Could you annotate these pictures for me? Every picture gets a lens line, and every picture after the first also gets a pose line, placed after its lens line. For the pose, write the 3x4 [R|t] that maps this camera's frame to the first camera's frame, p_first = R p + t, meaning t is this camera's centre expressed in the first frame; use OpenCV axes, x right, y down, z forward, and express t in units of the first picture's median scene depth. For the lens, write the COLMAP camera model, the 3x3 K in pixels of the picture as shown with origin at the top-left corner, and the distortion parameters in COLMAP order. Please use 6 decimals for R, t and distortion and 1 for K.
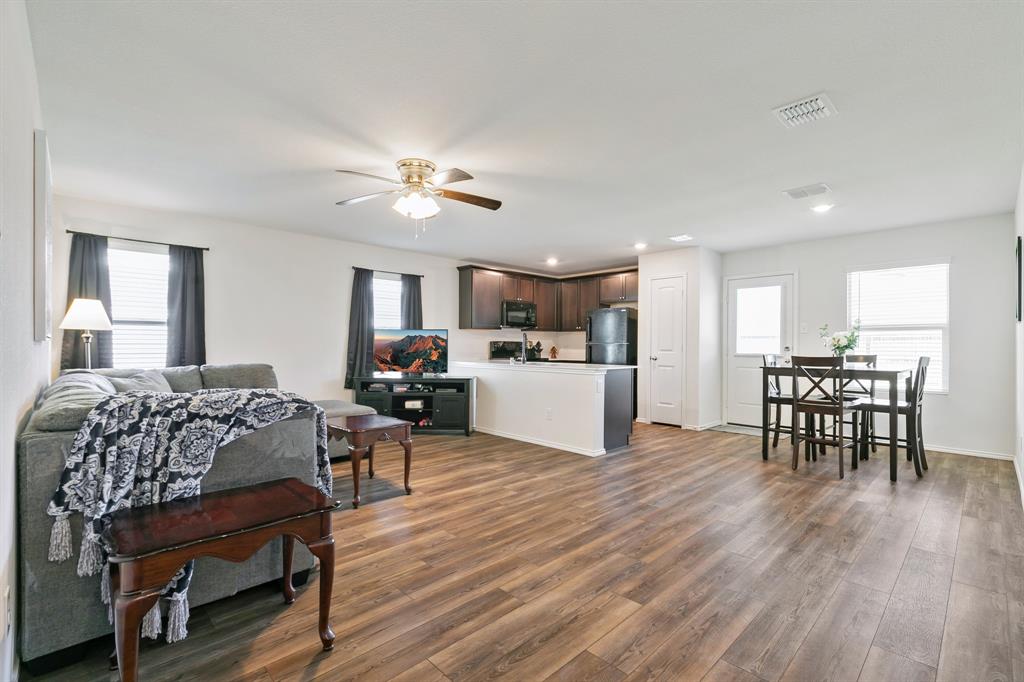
lens RADIAL K [[461.2, 0, 508.0], [0, 461.2, 341.9], [0, 0, 1]] dist [0.004015, -0.002323]
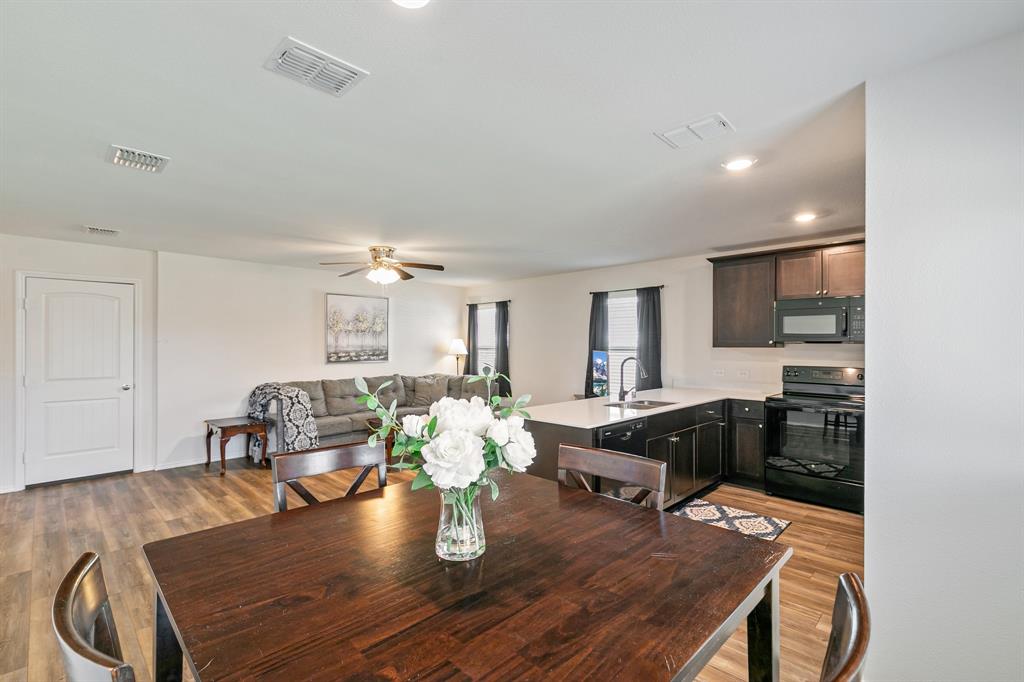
lens RADIAL K [[461.2, 0, 510.8], [0, 461.2, 339.6], [0, 0, 1]] dist [0.004015, -0.002323]
pose [[0.027702, -0.016619, -0.999478, 0.937471], [0.007160, 0.999839, -0.016426, -0.047036], [0.999591, -0.006701, 0.027816, 1.002983]]
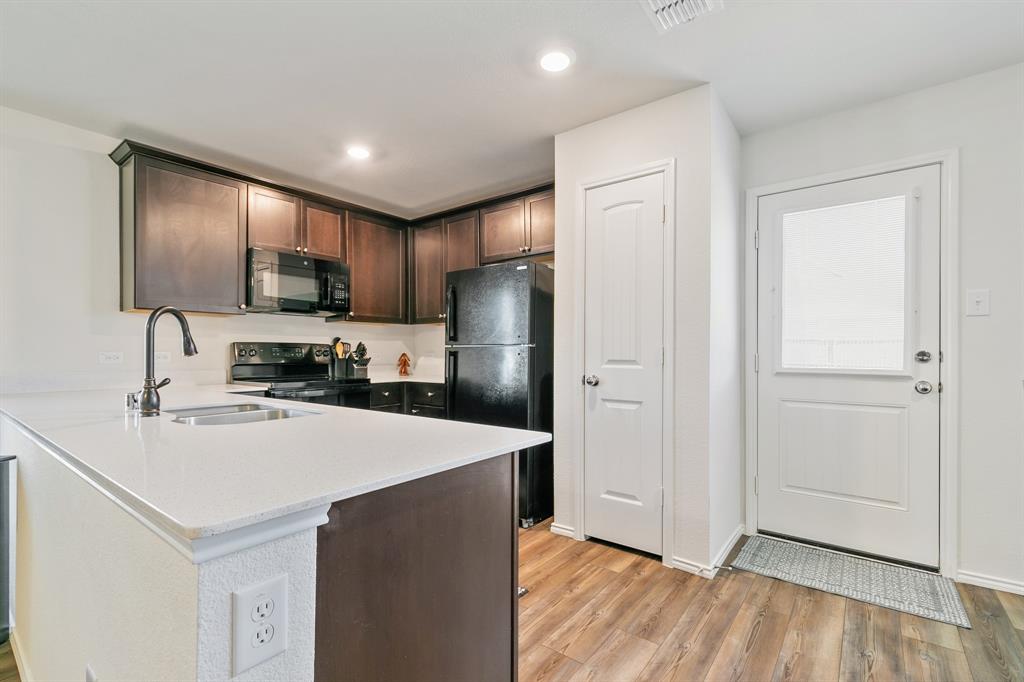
lens RADIAL K [[461.2, 0, 506.3], [0, 461.2, 355.3], [0, 0, 1]] dist [0.004015, -0.002323]
pose [[0.989956, -0.006070, 0.141247, 0.260259], [0.003752, 0.999854, 0.016668, 0.007832], [-0.141327, -0.015971, 0.989834, 0.858319]]
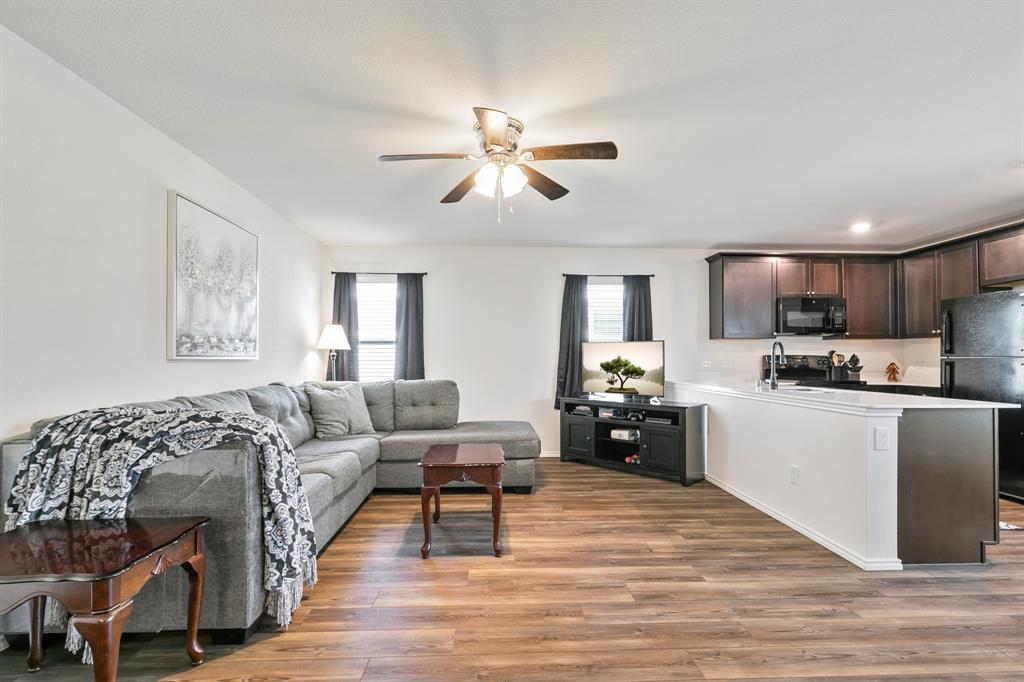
lens RADIAL K [[461.2, 0, 511.1], [0, 461.2, 353.8], [0, 0, 1]] dist [0.004015, -0.002323]
pose [[0.748884, -0.011326, -0.662605, 0.236351], [0.007024, 0.999933, -0.009154, 0.000115], [0.662664, 0.002201, 0.748913, 0.325407]]
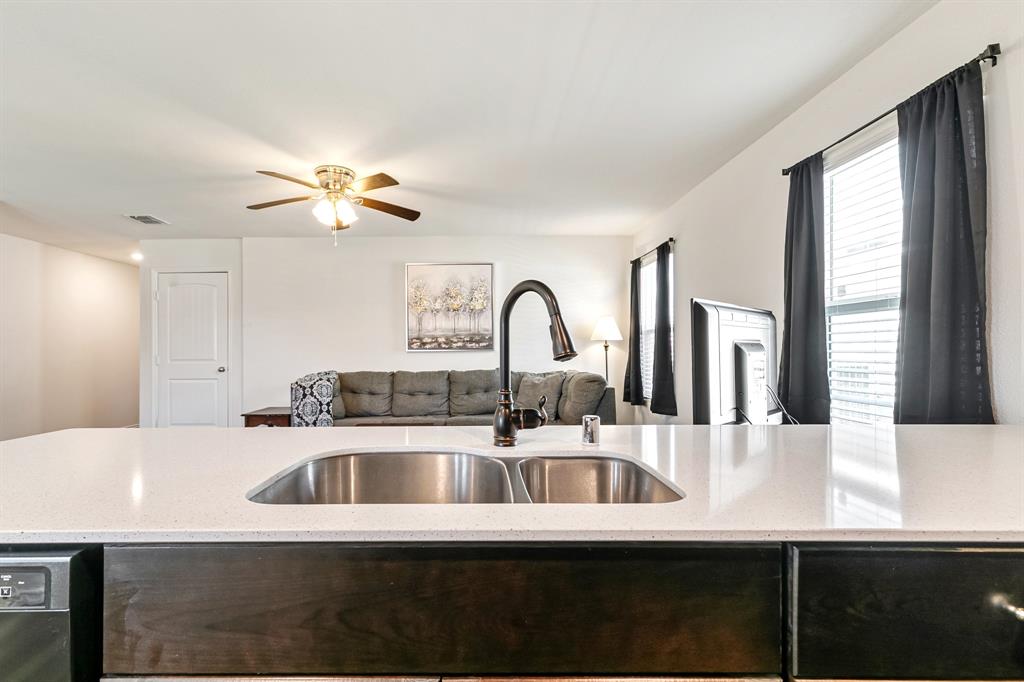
lens RADIAL K [[461.2, 0, 480.7], [0, 461.2, 346.2], [0, 0, 1]] dist [0.004015, -0.002323]
pose [[-0.683397, -0.009927, -0.729980, 0.227890], [0.008040, 0.999745, -0.021122, 0.012010], [0.730003, -0.020304, -0.683142, 1.390263]]
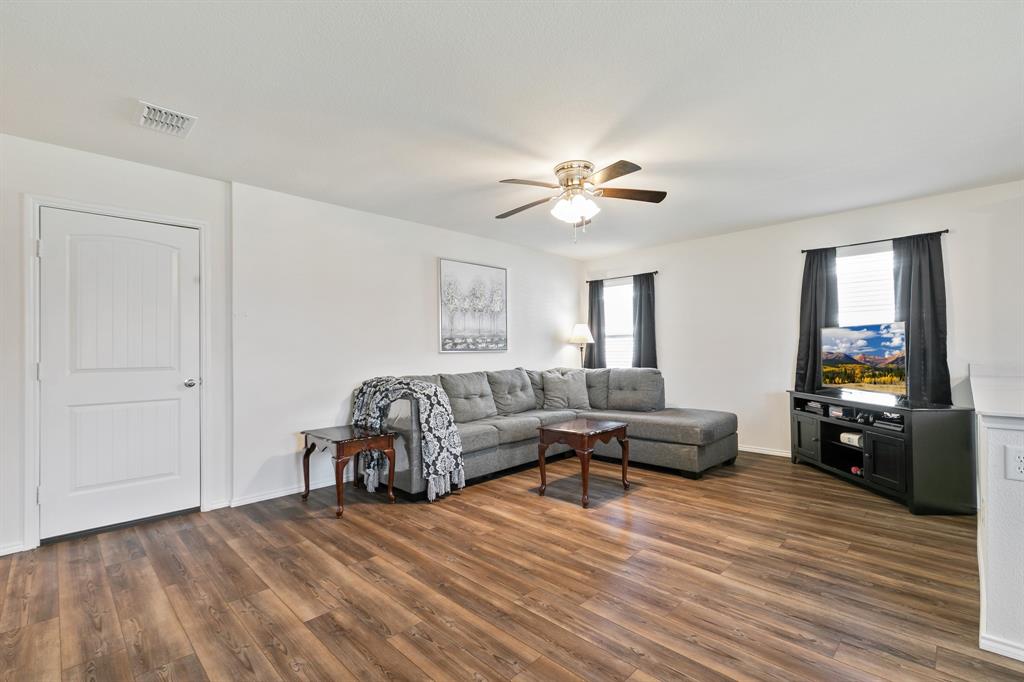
lens RADIAL K [[461.2, 0, 512.5], [0, 461.2, 341.6], [0, 0, 1]] dist [0.004015, -0.002323]
pose [[0.022461, -0.026081, -0.999407, 0.560937], [0.019352, 0.999484, -0.025648, 0.003997], [0.999560, -0.018764, 0.022954, 0.619125]]
